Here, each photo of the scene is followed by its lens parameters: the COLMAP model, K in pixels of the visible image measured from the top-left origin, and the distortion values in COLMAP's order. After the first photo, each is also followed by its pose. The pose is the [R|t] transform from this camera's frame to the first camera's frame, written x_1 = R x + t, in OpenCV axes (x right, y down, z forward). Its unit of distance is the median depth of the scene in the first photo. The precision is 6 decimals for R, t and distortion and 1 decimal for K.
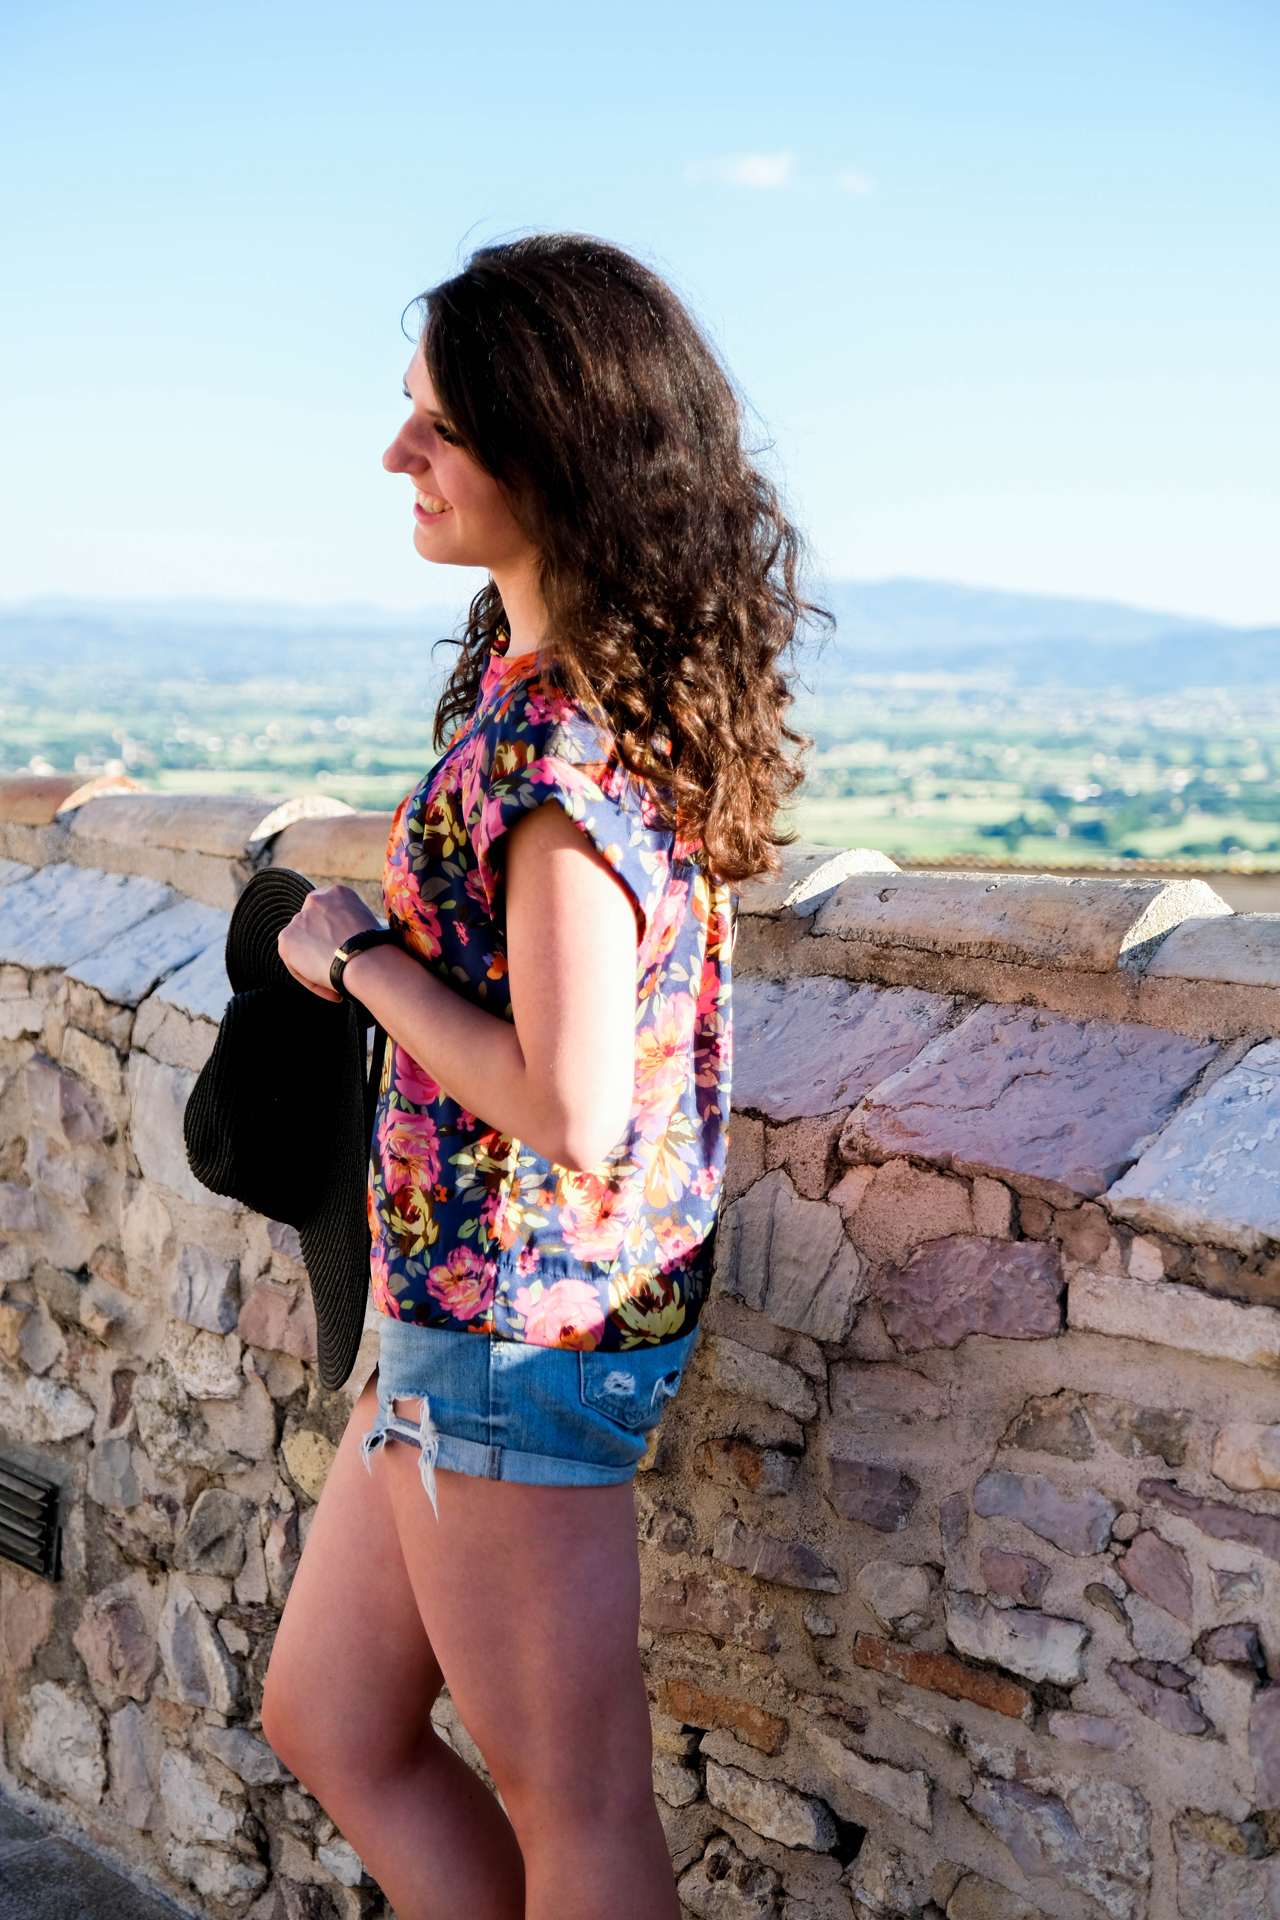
lens RADIAL K [[3051.1, 0, 643.6], [0, 3051.1, 968.8], [0, 0, 1]] dist [0.097764, 0.000000]
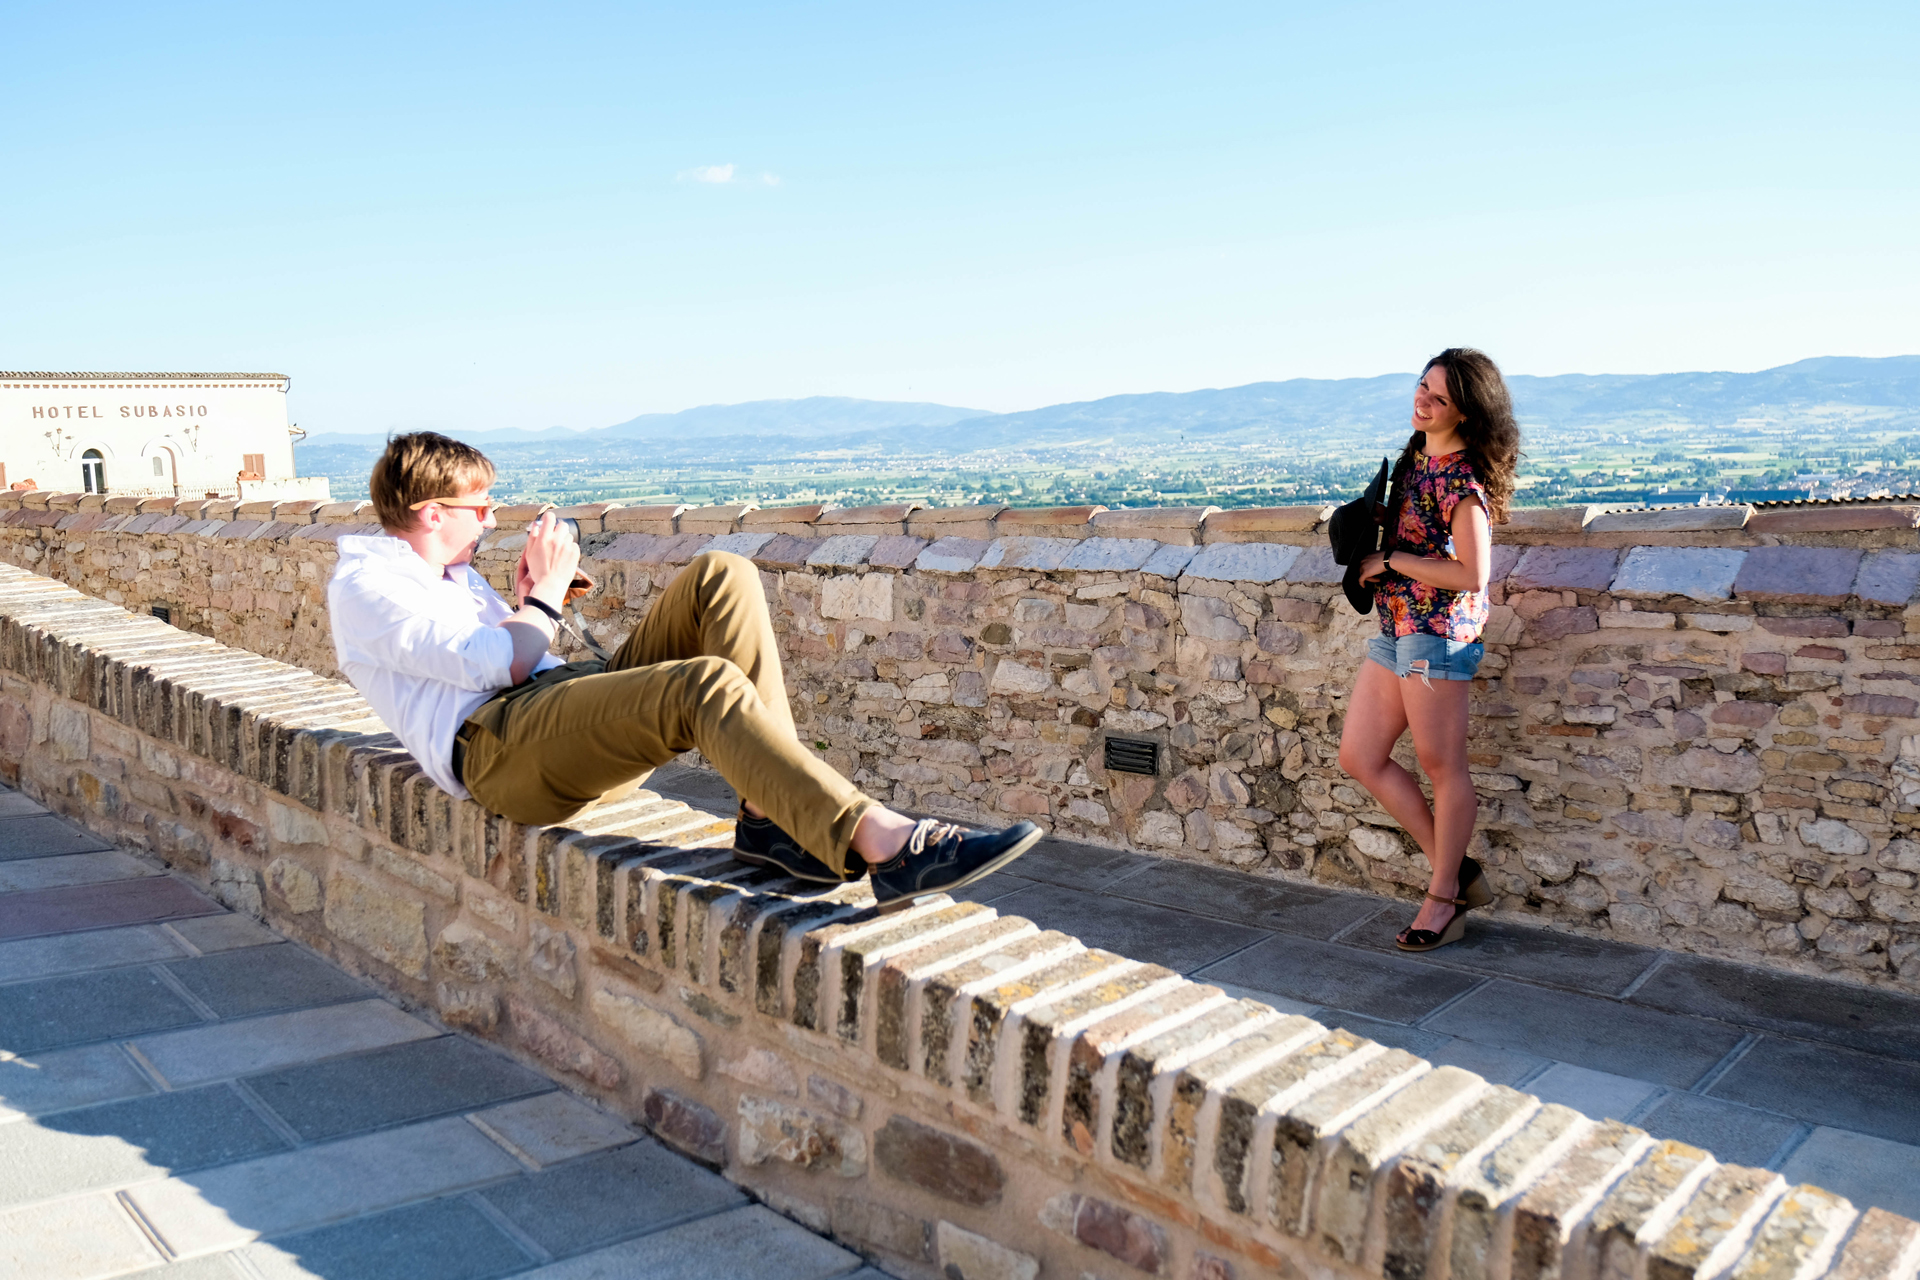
lens RADIAL K [[1701.6, 0, 954.5], [0, 1701.6, 627.0], [0, 0, 1]] dist [0.002184, 0.000806]
pose [[0.984915, -0.080593, 0.153124, -0.843585], [0.079529, 0.996747, 0.013068, 0.025875], [-0.153679, -0.000693, 0.988121, -0.803565]]
